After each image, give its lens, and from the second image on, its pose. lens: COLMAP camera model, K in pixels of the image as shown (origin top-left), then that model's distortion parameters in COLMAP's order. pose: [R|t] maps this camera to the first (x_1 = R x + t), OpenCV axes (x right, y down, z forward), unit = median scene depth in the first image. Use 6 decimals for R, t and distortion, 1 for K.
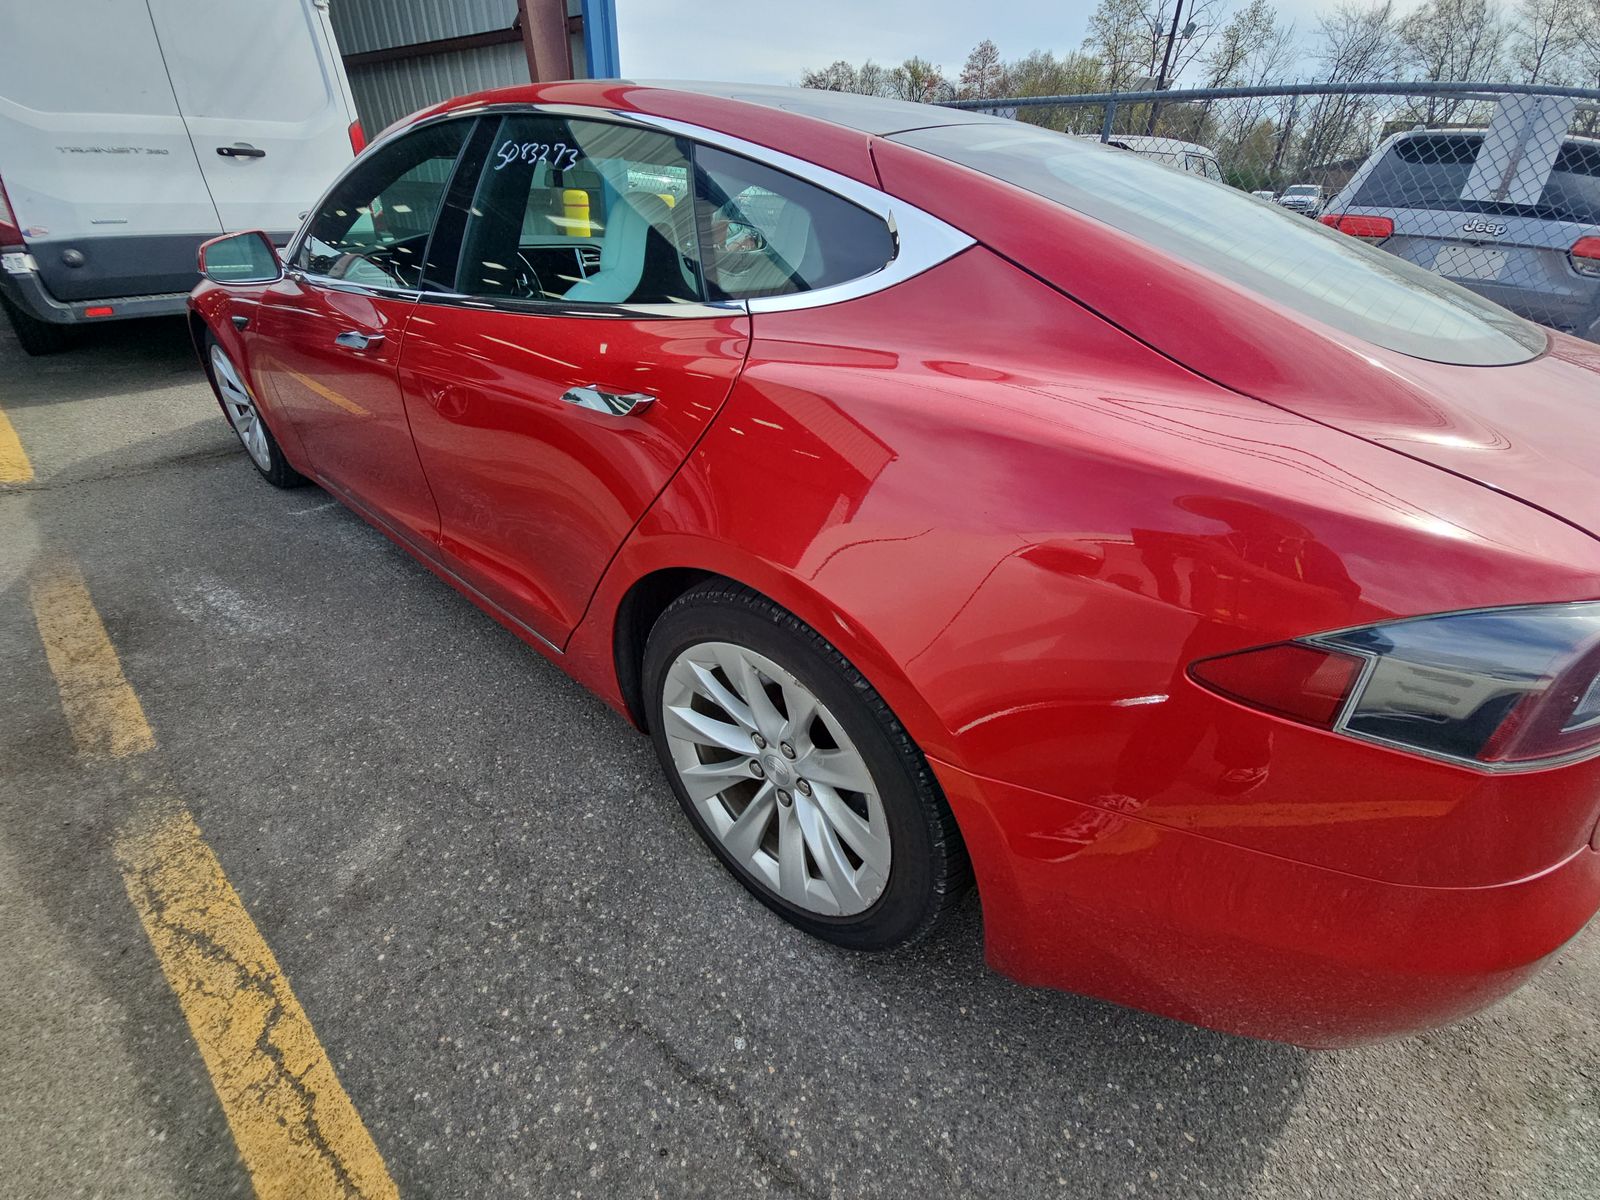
lens RADIAL K [[669.1, 0, 802.9], [0, 669.1, 596.2], [0, 0, 1]] dist [0.023454, -0.017765]
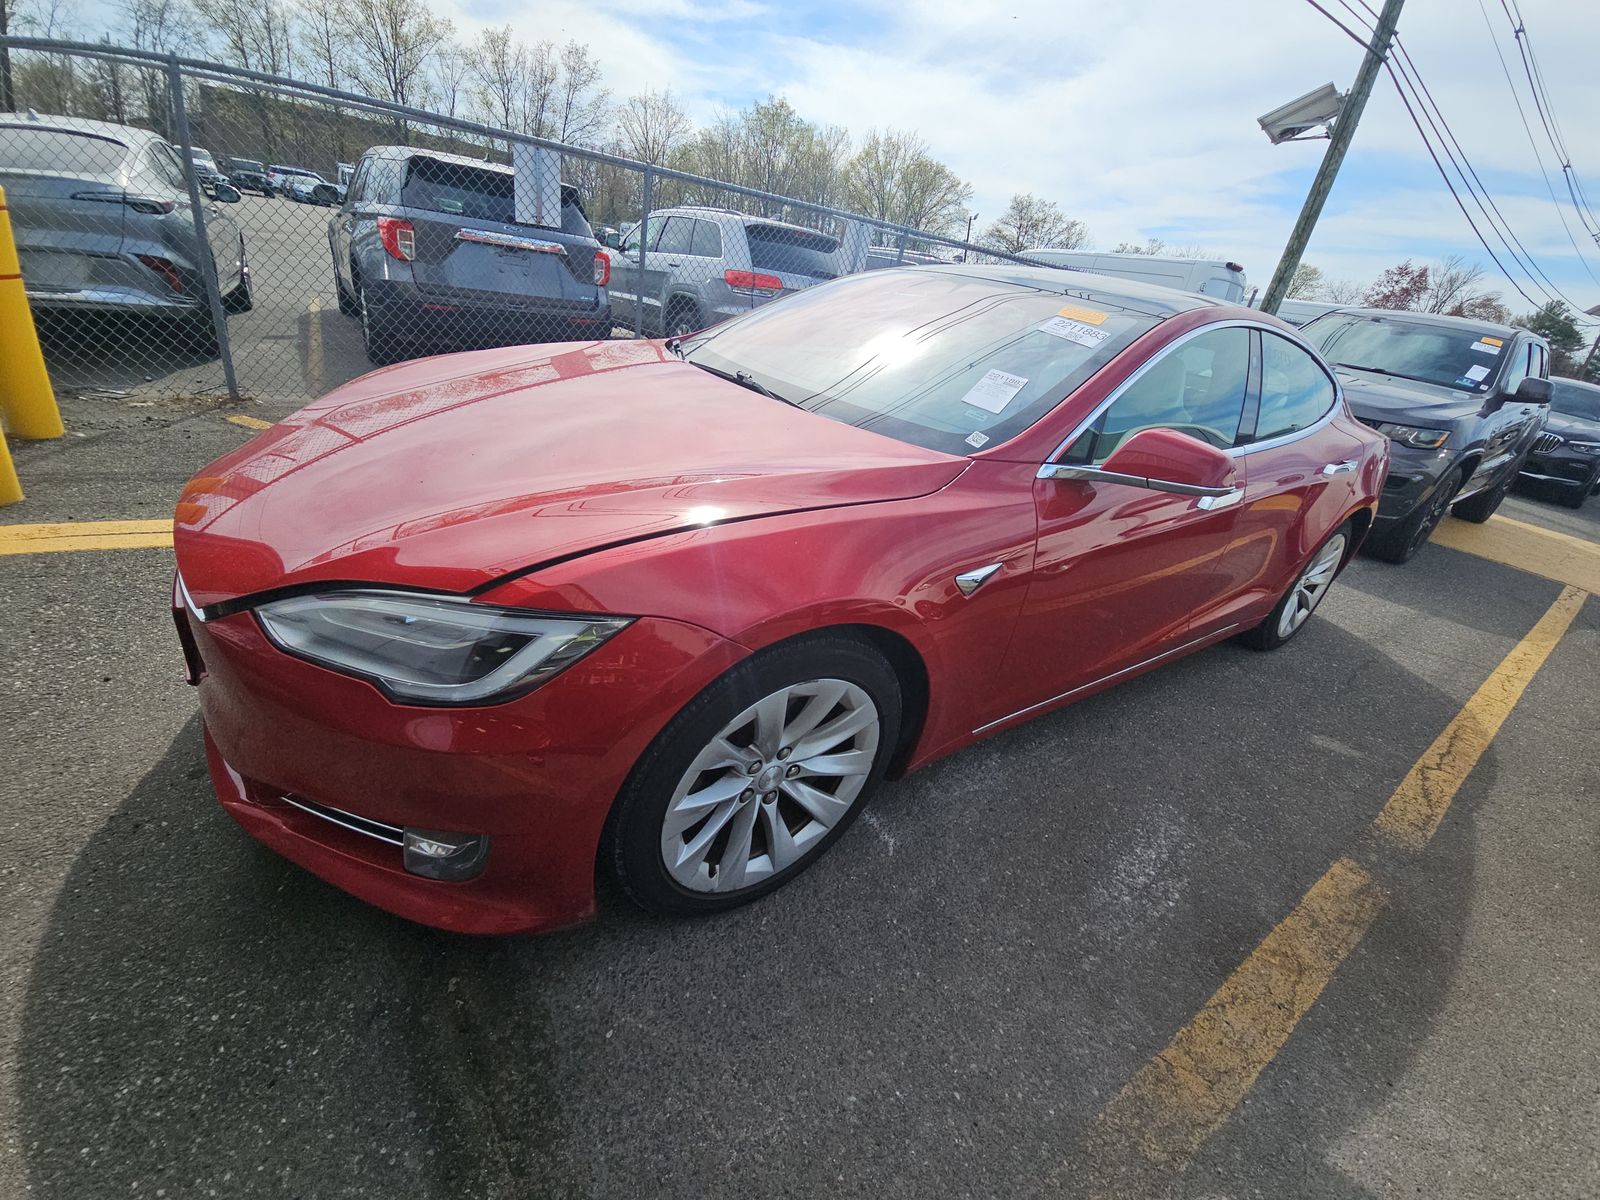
lens RADIAL K [[642.8, 0, 807.1], [0, 642.8, 601.1], [0, 0, 1]] dist [0.021747, -0.017099]
pose [[0.243327, -0.437123, 0.865861, -1.792971], [0.388440, 0.861896, 0.325960, -0.829911], [-0.888767, 0.257020, 0.379519, 1.162652]]
